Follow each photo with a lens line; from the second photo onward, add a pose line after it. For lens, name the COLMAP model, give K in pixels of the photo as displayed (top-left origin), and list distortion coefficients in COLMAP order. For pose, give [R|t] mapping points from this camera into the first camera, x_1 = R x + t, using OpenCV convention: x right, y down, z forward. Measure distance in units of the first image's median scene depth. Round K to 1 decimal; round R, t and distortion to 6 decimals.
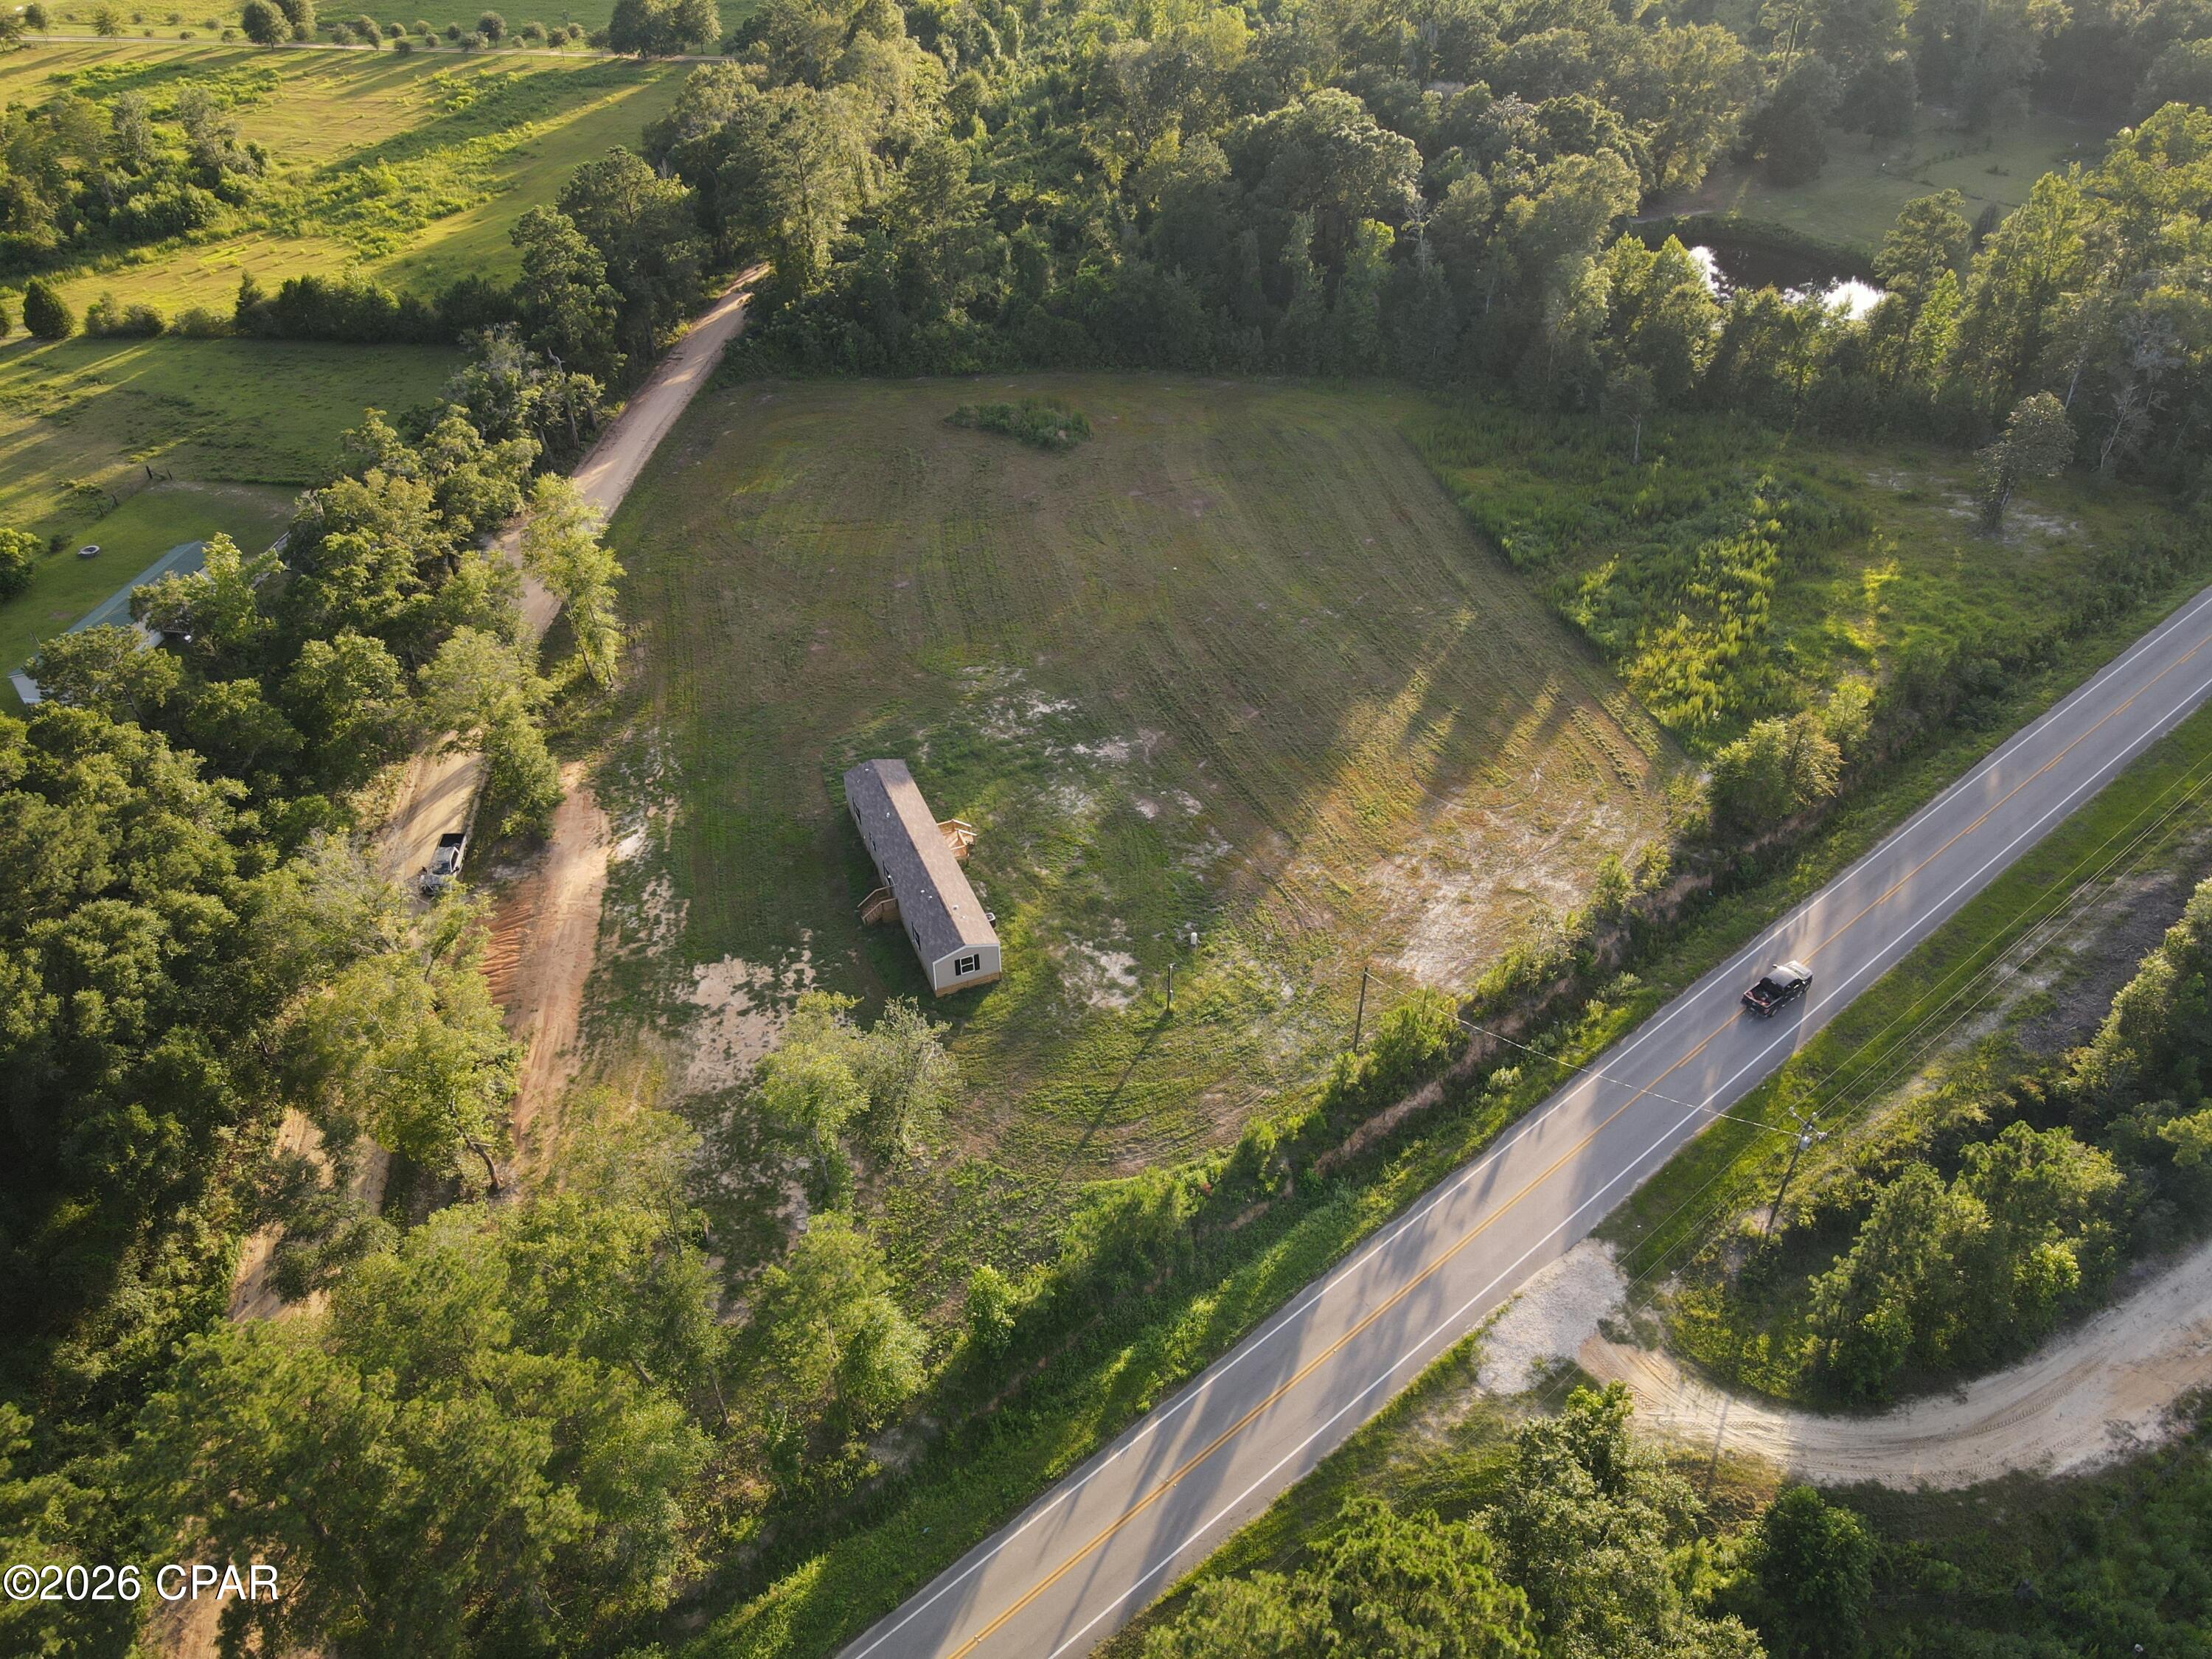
lens RADIAL K [[1605.2, 0, 1104.7], [0, 1605.2, 822.3], [0, 0, 1]] dist [-0.007410, 0.031321]
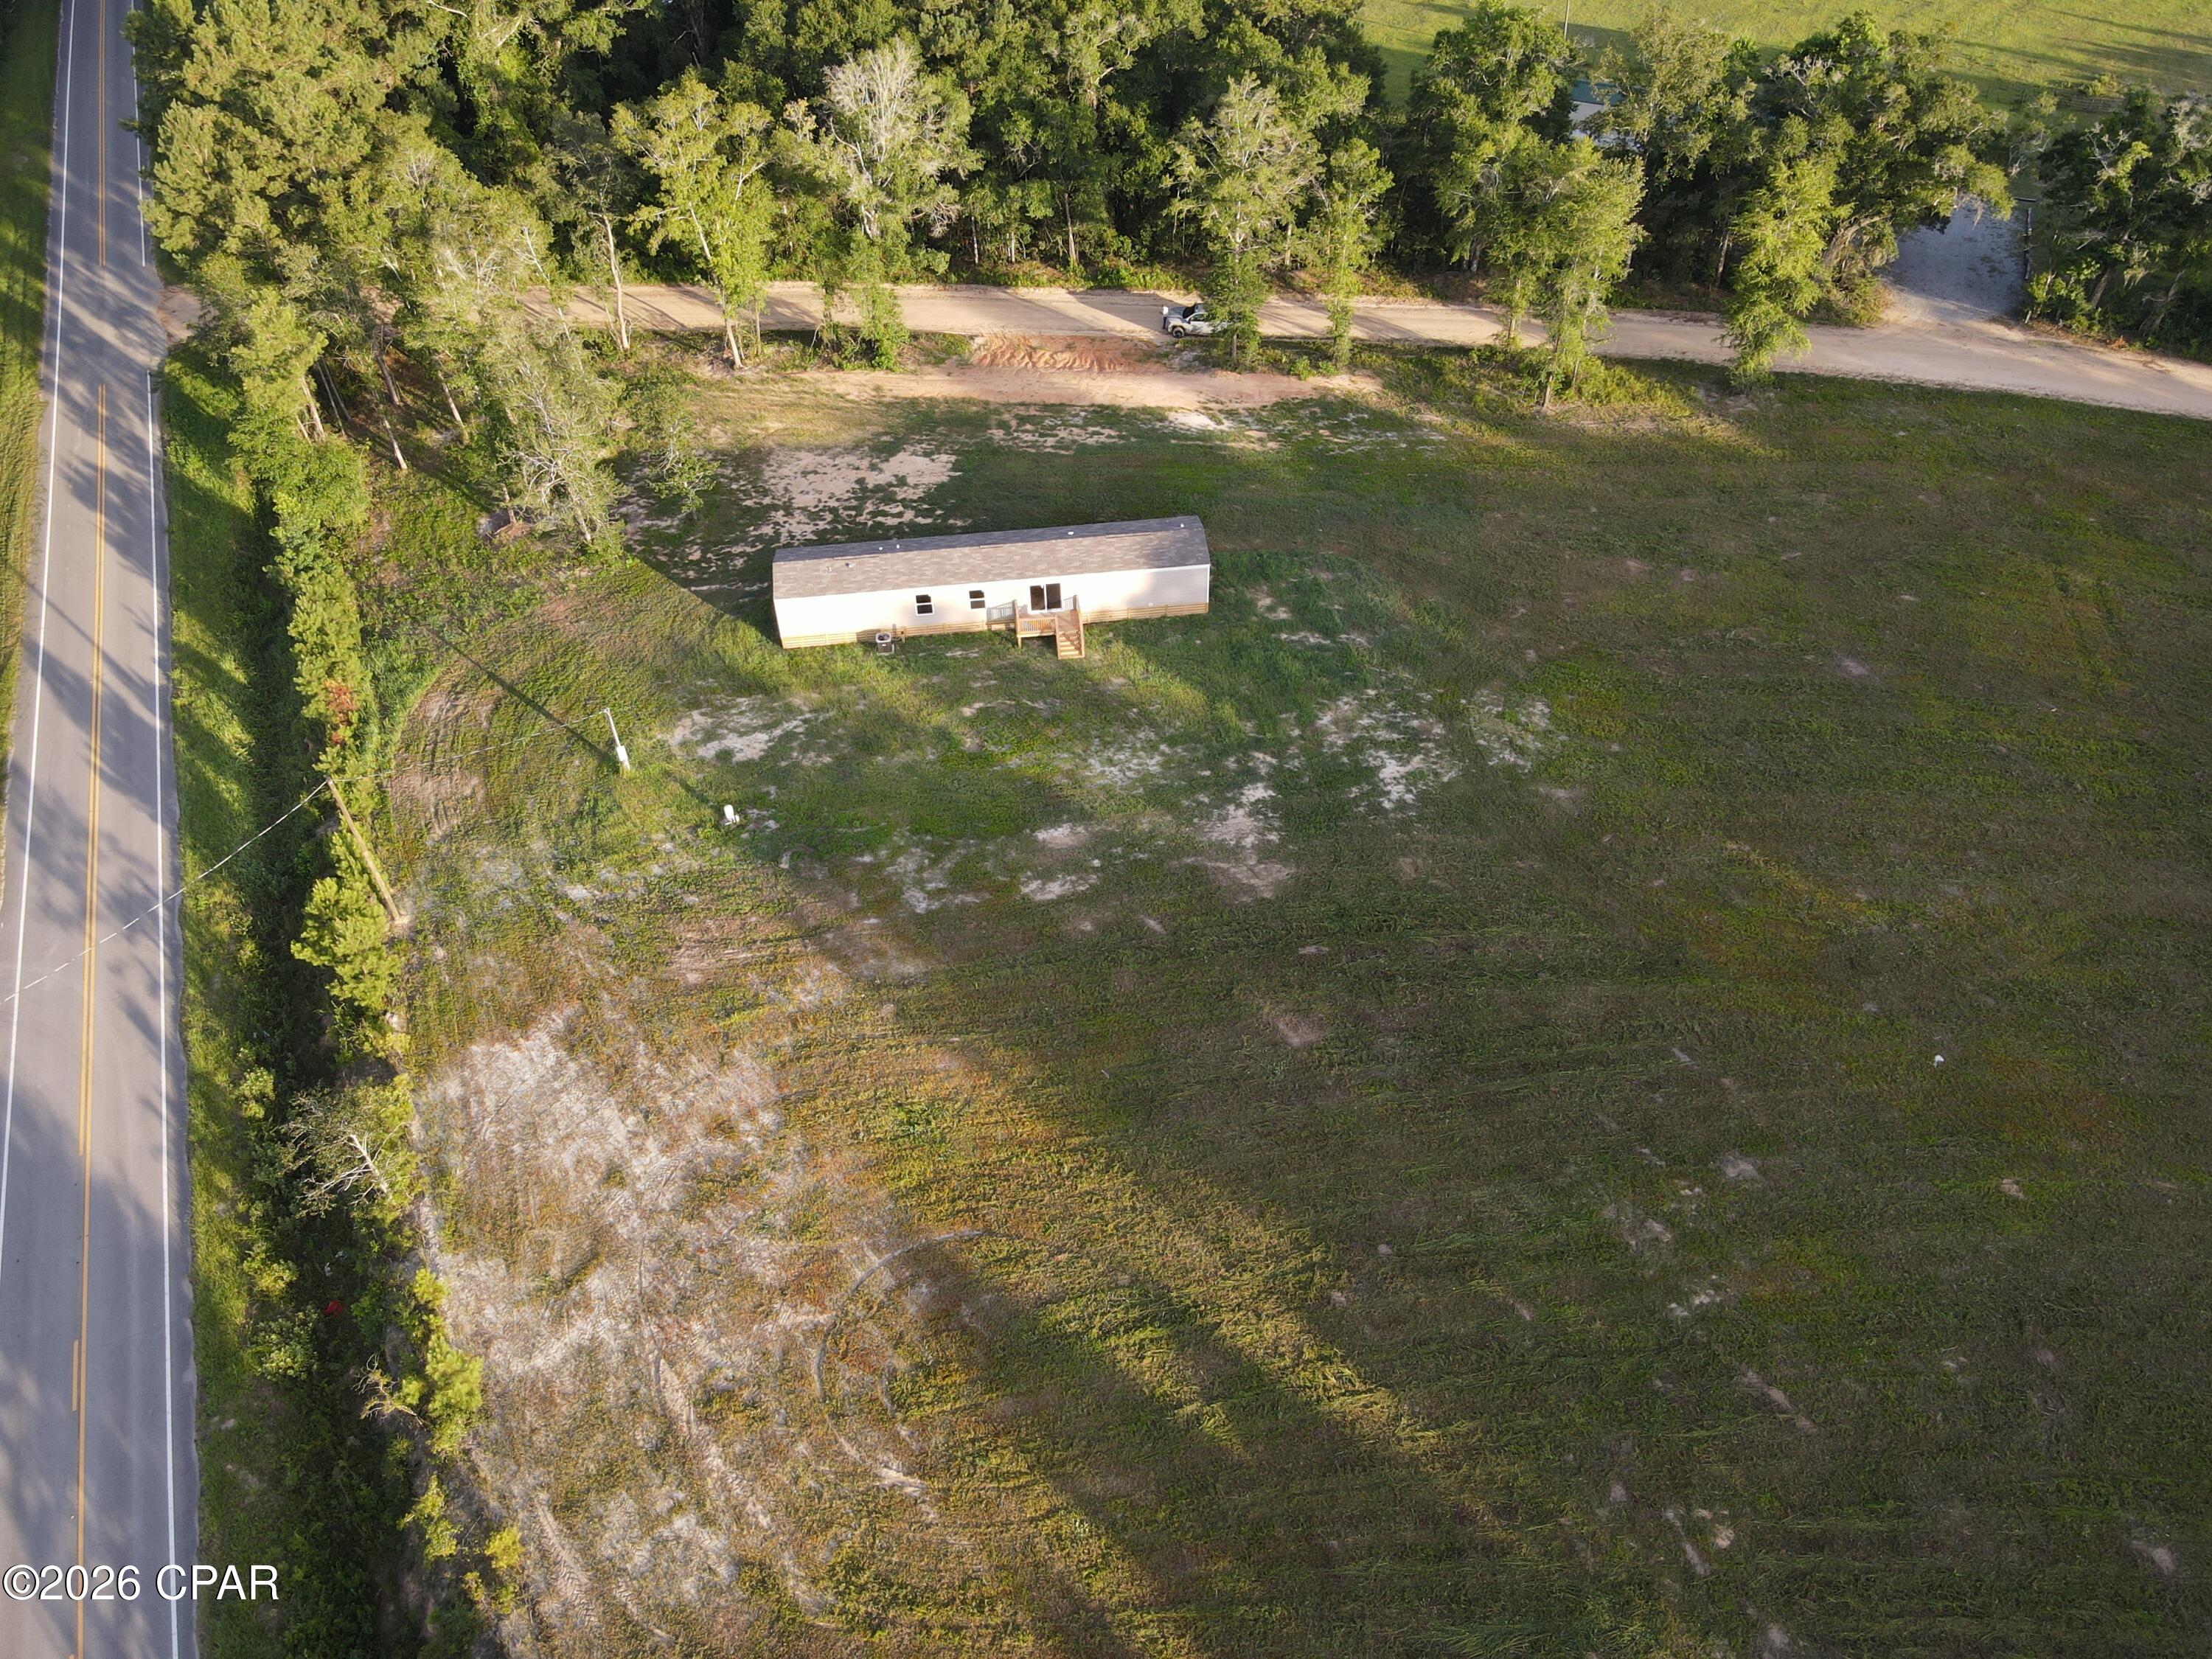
lens RADIAL K [[1614.1, 0, 1109.8], [0, 1614.1, 830.6], [0, 0, 1]] dist [-0.017393, 0.088012]
pose [[-0.269848, 0.684013, -0.677723, 0.482213], [-0.566933, 0.456044, 0.686011, -0.487338], [0.778312, 0.569342, 0.264727, 0.946299]]
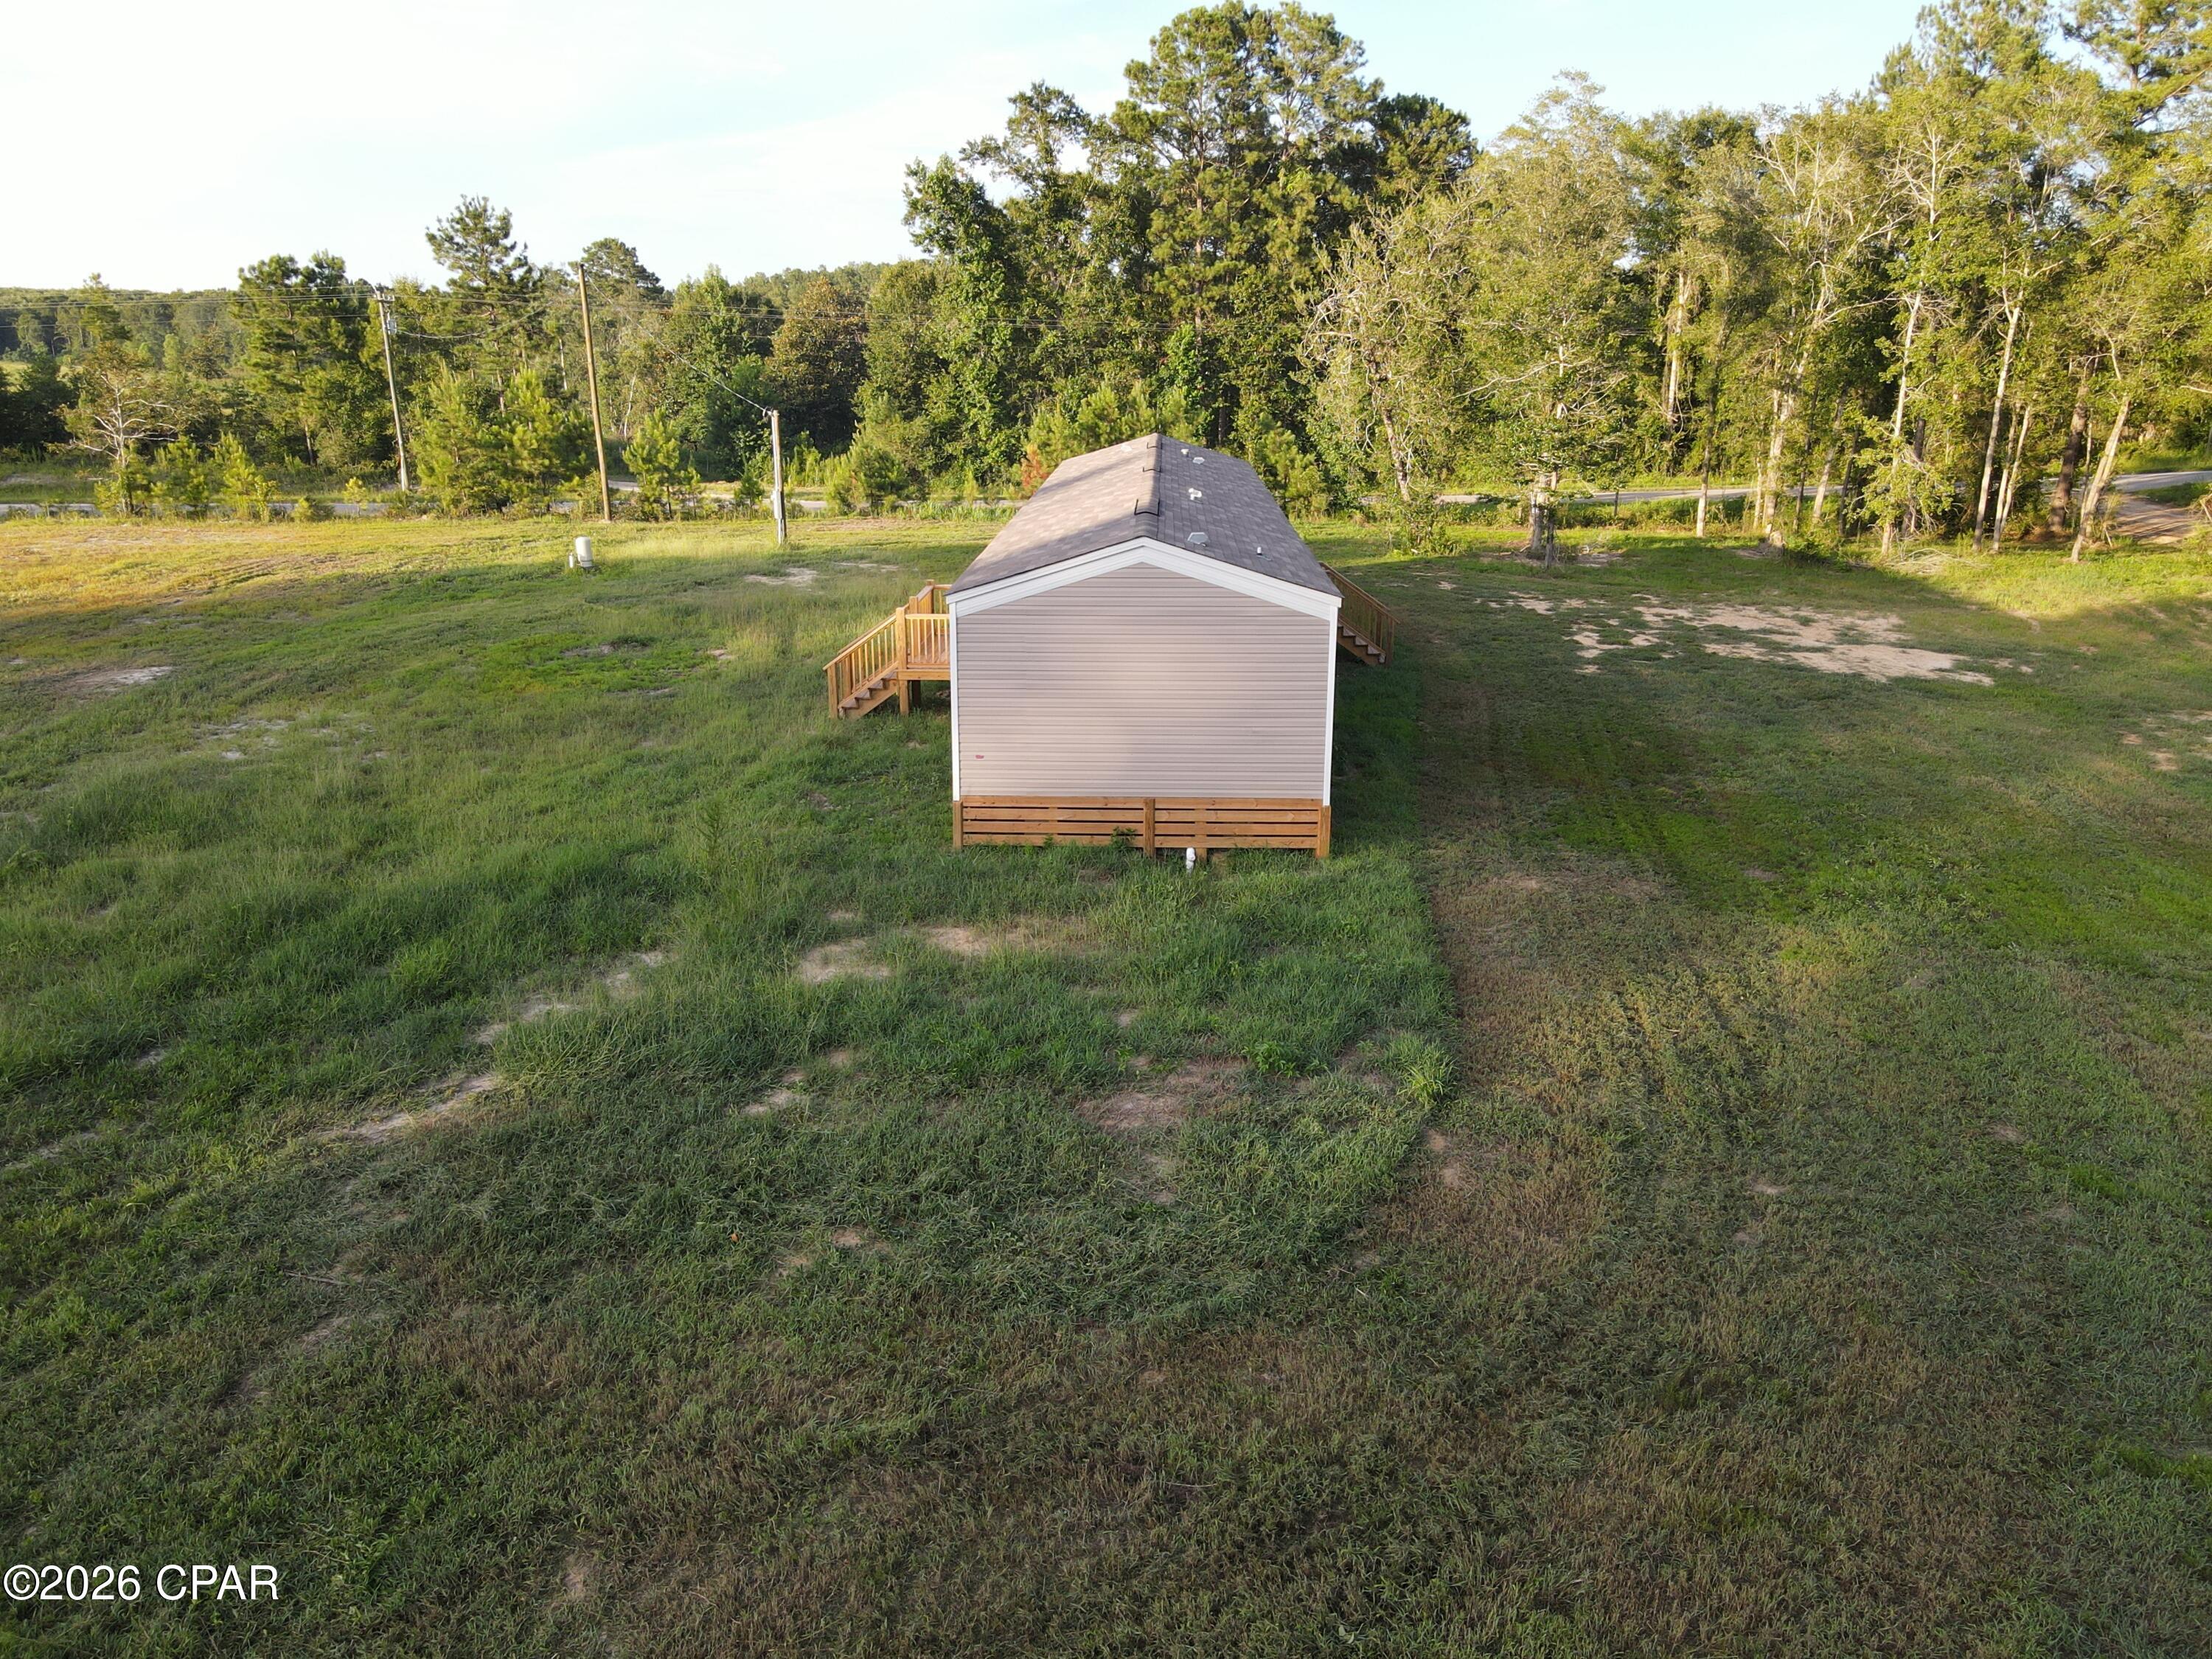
lens RADIAL K [[1623.5, 0, 1108.3], [0, 1623.5, 814.8], [0, 0, 1]] dist [-0.011129, 0.031687]
pose [[-0.912308, -0.098595, 0.397459, -0.228216], [0.260954, 0.608022, 0.749808, -0.154703], [-0.315591, 0.787774, -0.528974, 1.219835]]
